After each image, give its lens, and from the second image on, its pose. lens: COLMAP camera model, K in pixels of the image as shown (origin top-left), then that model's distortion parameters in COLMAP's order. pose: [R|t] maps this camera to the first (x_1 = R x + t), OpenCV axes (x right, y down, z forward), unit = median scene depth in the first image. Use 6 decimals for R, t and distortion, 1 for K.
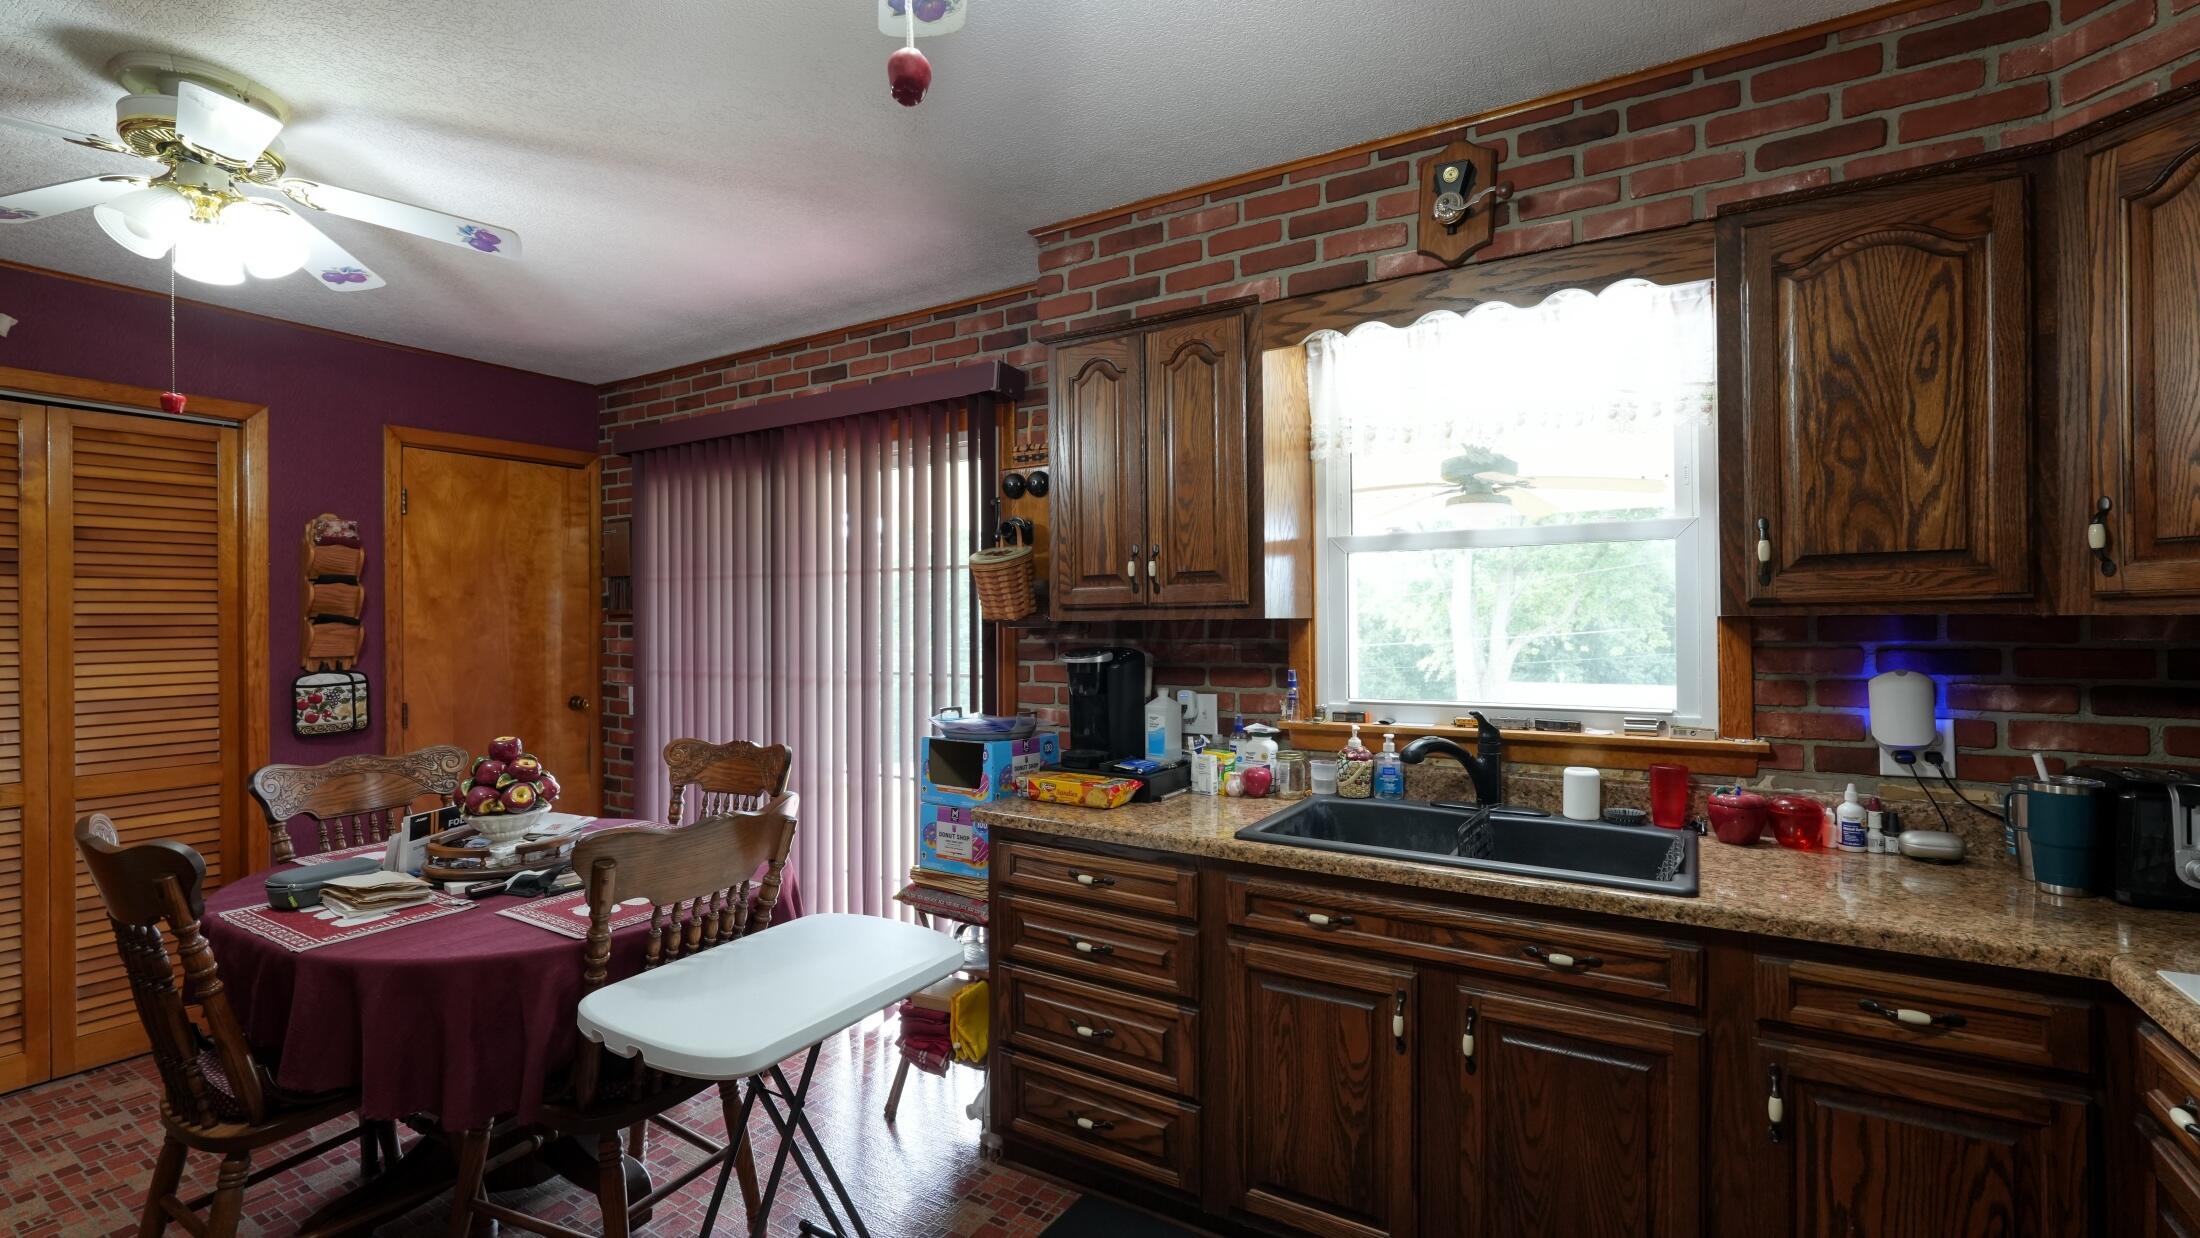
lens RADIAL K [[961.7, 0, 1098.5], [0, 961.7, 620.1], [0, 0, 1]] dist [-0.015622, 0.007813]
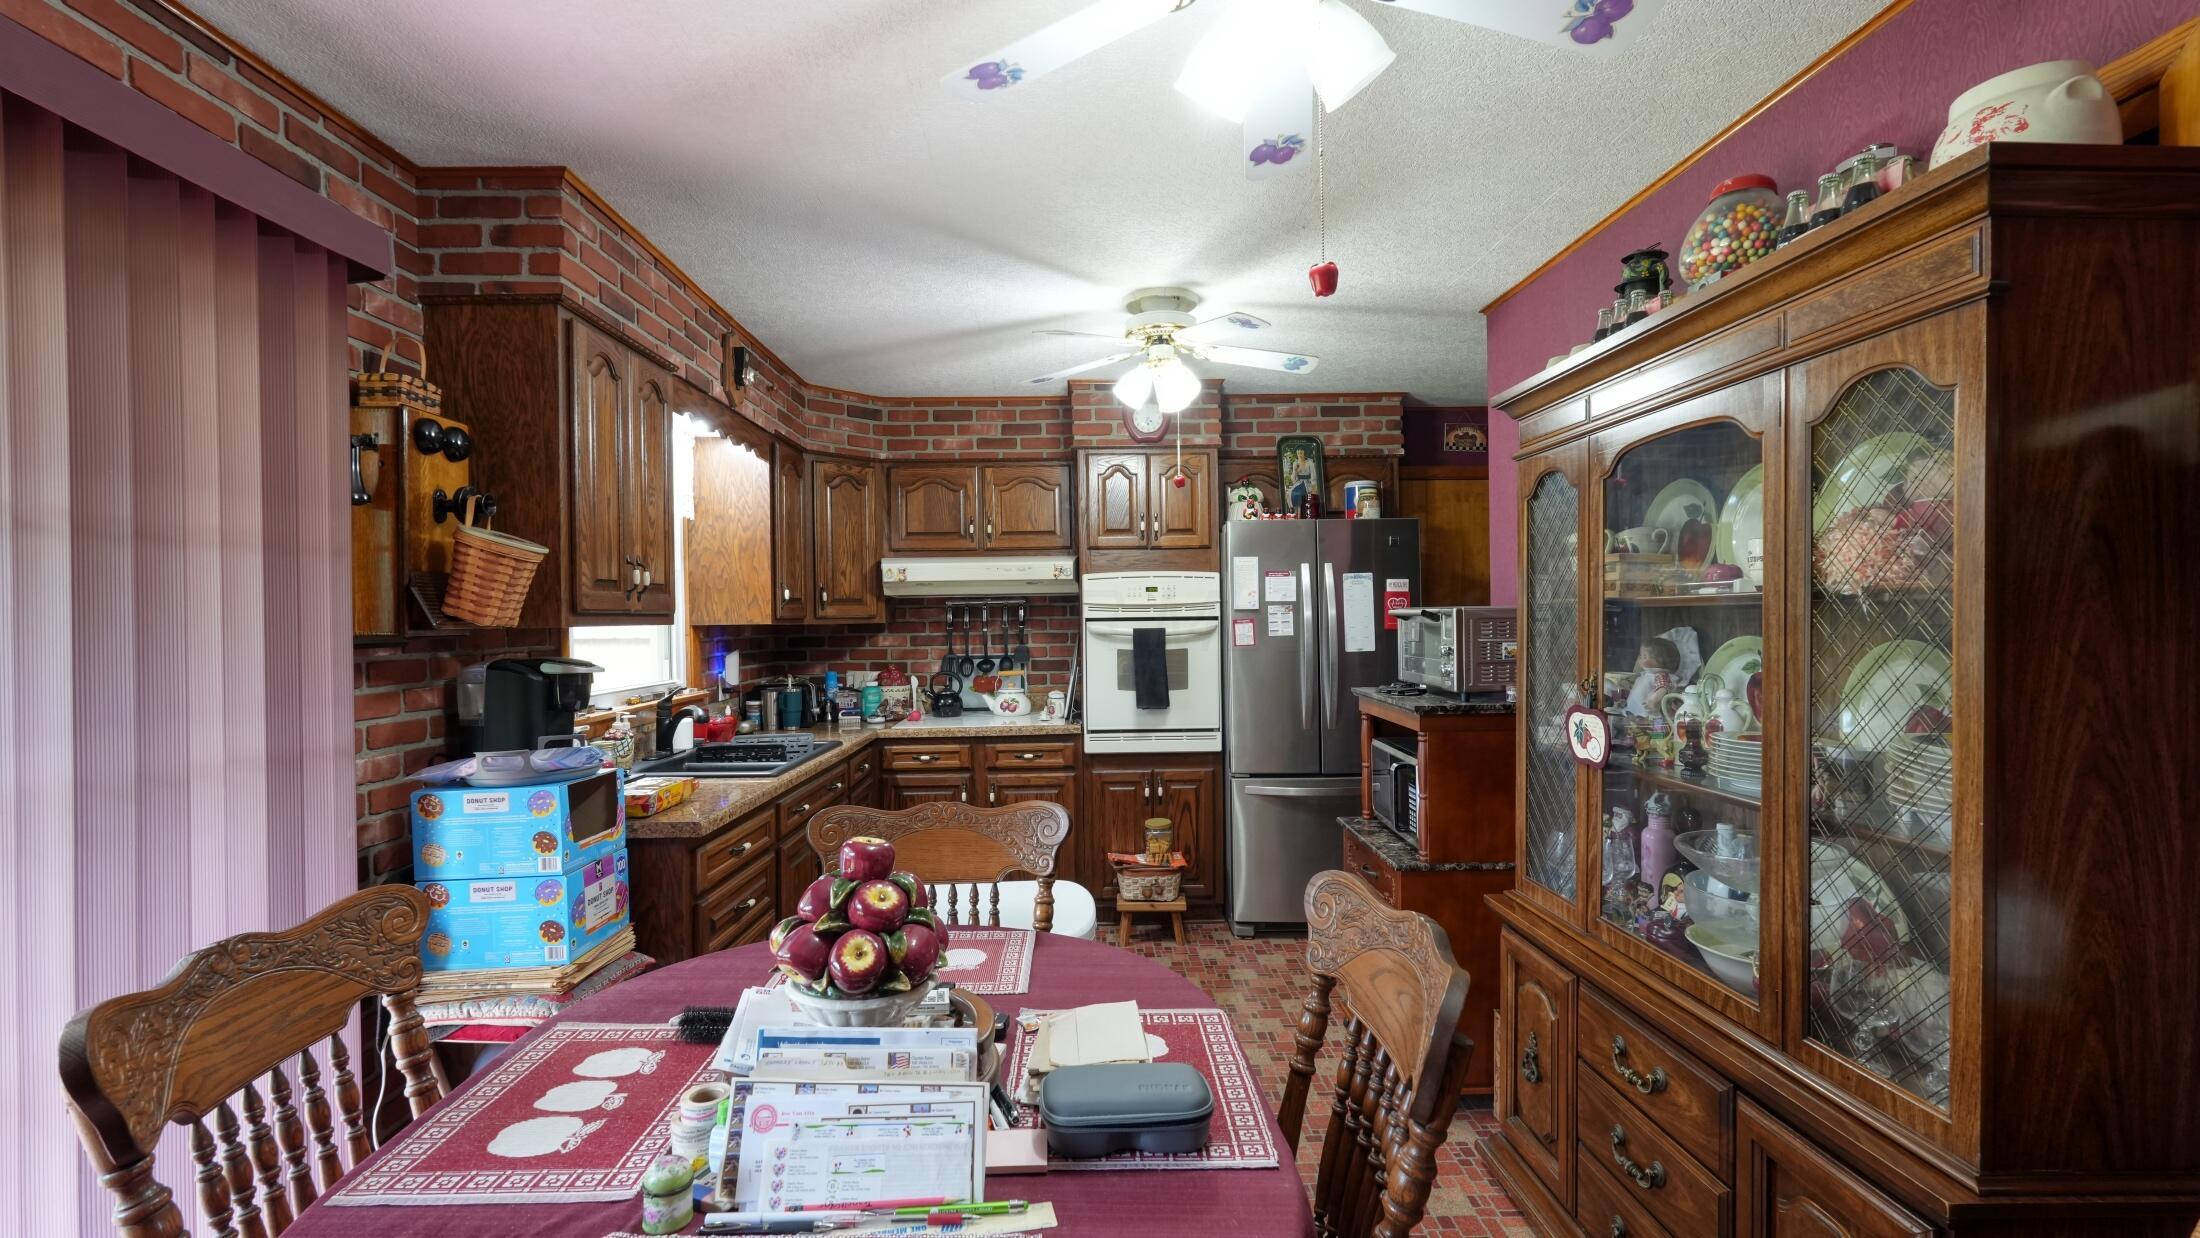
lens RADIAL K [[961.7, 0, 1098.5], [0, 961.7, 620.1], [0, 0, 1]] dist [-0.015622, 0.007813]
pose [[-0.547428, 0.012673, 0.836757, -1.045488], [0.014959, 0.999874, -0.005356, 0.005837], [-0.836719, 0.009585, -0.547549, 1.087463]]
